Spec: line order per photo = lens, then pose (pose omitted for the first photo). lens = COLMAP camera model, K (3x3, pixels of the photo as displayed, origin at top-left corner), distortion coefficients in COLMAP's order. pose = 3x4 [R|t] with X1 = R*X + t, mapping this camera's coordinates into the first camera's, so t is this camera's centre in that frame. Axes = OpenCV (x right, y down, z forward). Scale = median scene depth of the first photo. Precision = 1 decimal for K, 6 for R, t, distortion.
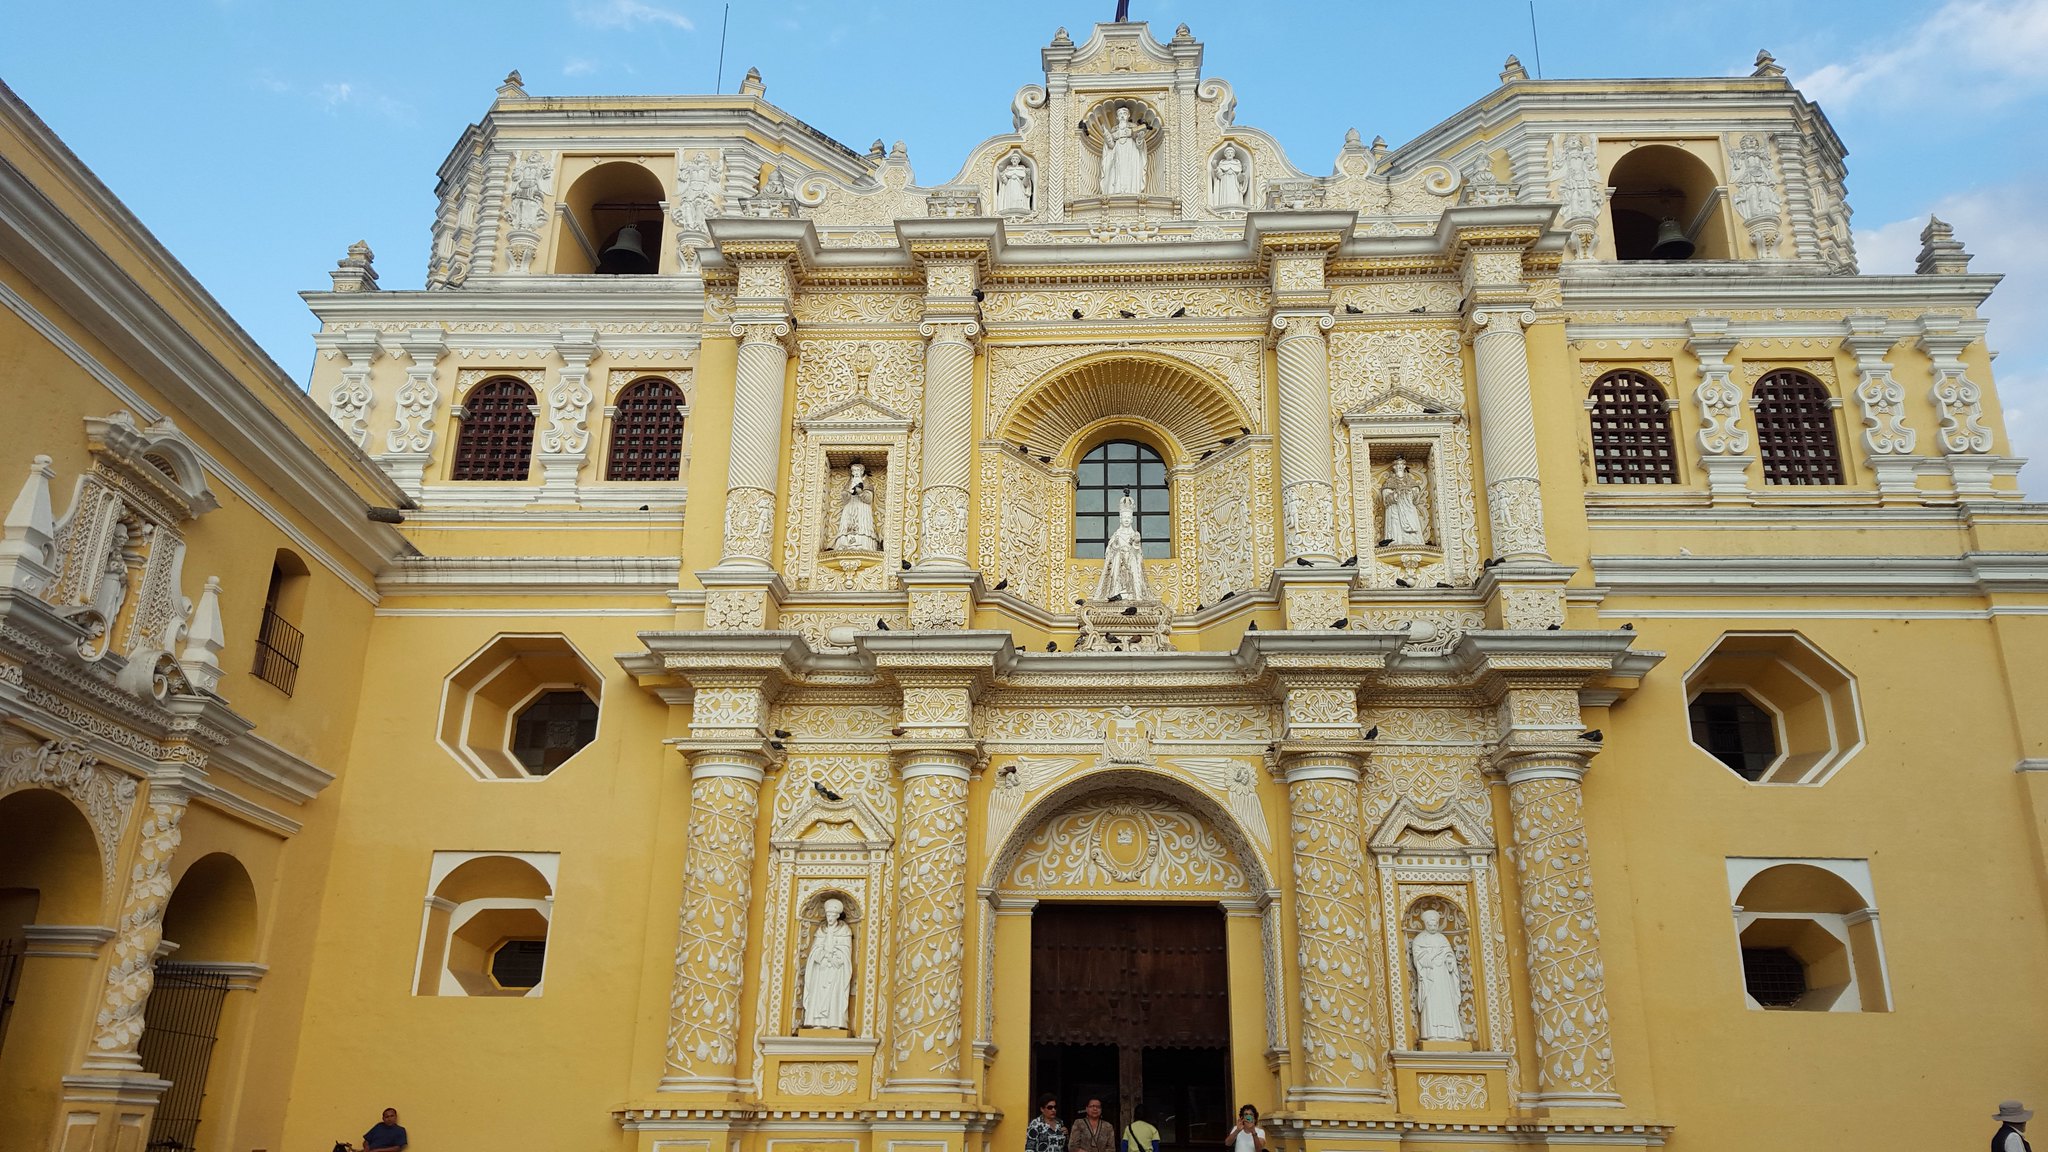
lens RADIAL K [[1628.6, 0, 1024.0], [0, 1628.6, 576.0], [0, 0, 1]] dist [0.120479, -0.348630]
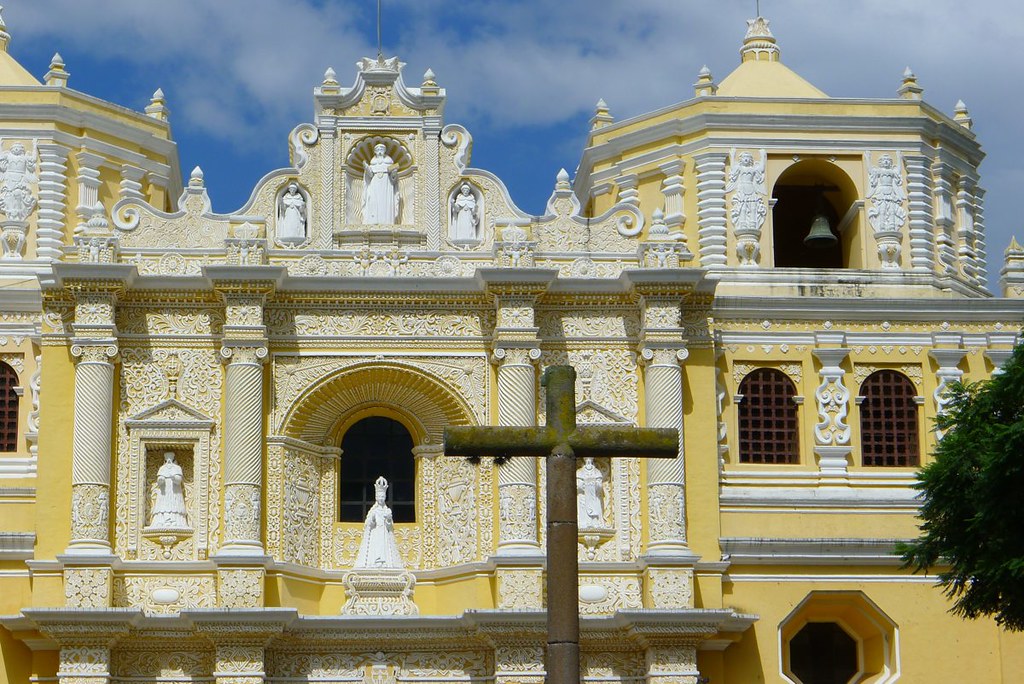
lens RADIAL K [[2328.3, 0, 512.0], [0, 2328.3, 342.0], [0, 0, 1]] dist [-0.045796, 0.050378]
pose [[0.992191, 0.005932, 0.124589, -0.061965], [-0.014911, 0.997346, 0.071260, -0.280028], [-0.123835, -0.072561, 0.989646, -0.797552]]
